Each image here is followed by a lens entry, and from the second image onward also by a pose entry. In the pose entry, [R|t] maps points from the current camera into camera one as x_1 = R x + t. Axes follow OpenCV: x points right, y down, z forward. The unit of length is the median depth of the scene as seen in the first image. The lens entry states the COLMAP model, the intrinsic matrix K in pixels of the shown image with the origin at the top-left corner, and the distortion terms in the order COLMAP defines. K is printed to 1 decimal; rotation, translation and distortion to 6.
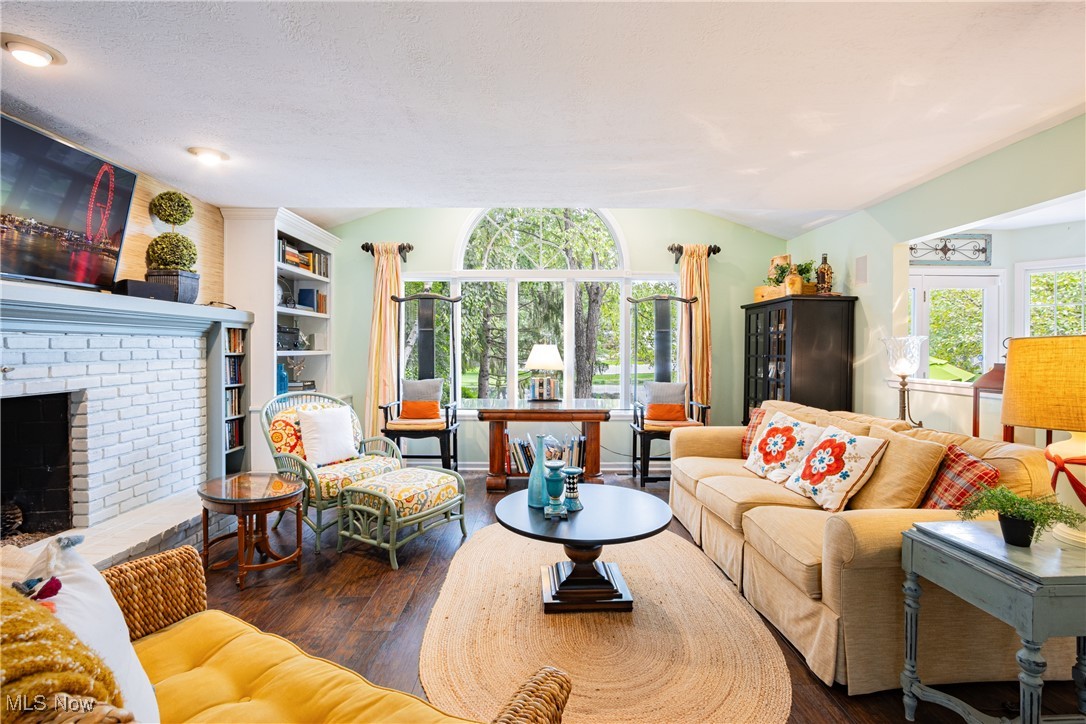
lens RADIAL K [[505.9, 0, 538.7], [0, 505.9, 355.4], [0, 0, 1]] dist [-0.017927, 0.002124]
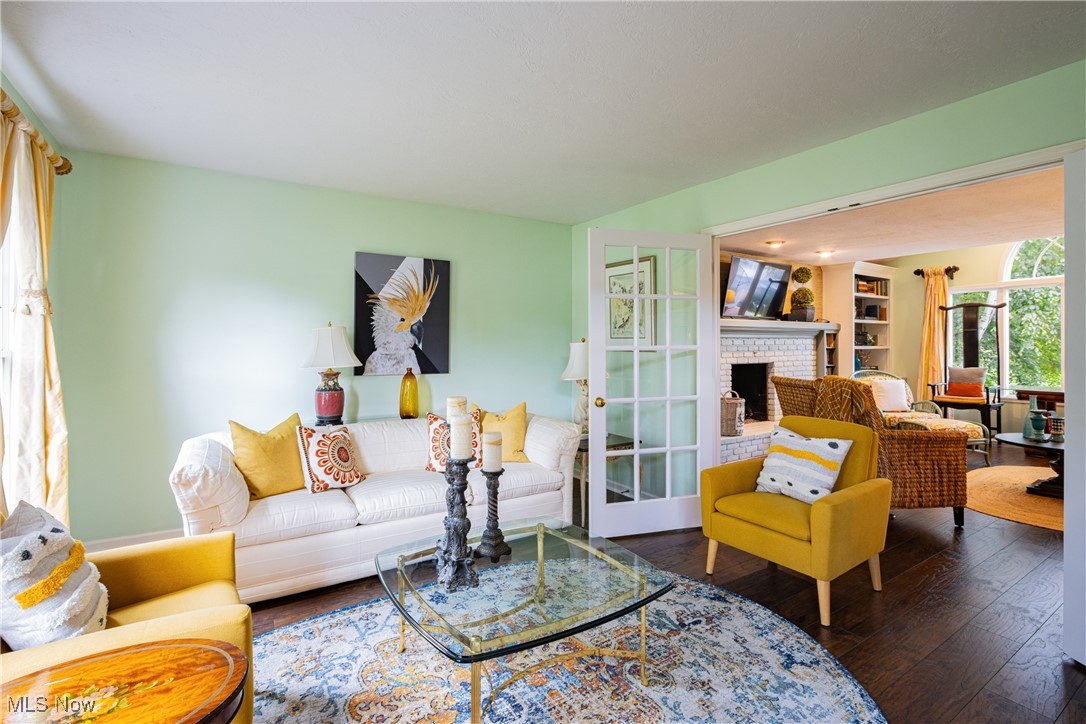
lens RADIAL K [[505.9, 0, 535.5], [0, 505.9, 345.7], [0, 0, 1]] dist [-0.017927, 0.002124]
pose [[0.542019, -0.005592, -0.840348, 0.313372], [-0.007083, 0.999912, -0.011222, 0.016384], [0.840337, 0.012035, 0.541931, -0.806887]]
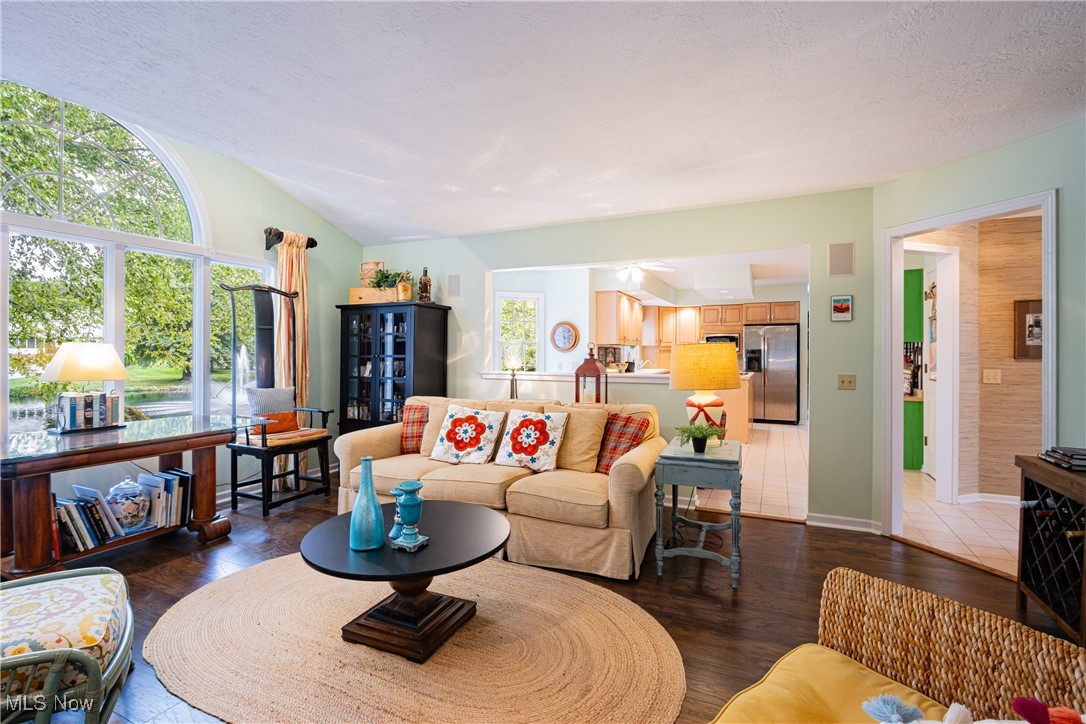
lens RADIAL K [[505.9, 0, 542.7], [0, 505.9, 353.4], [0, 0, 1]] dist [-0.017927, 0.002124]
pose [[0.422100, -0.004869, 0.906536, -0.390886], [0.009786, 0.999952, 0.000815, -0.002022], [-0.906496, 0.008527, 0.422127, 0.274428]]
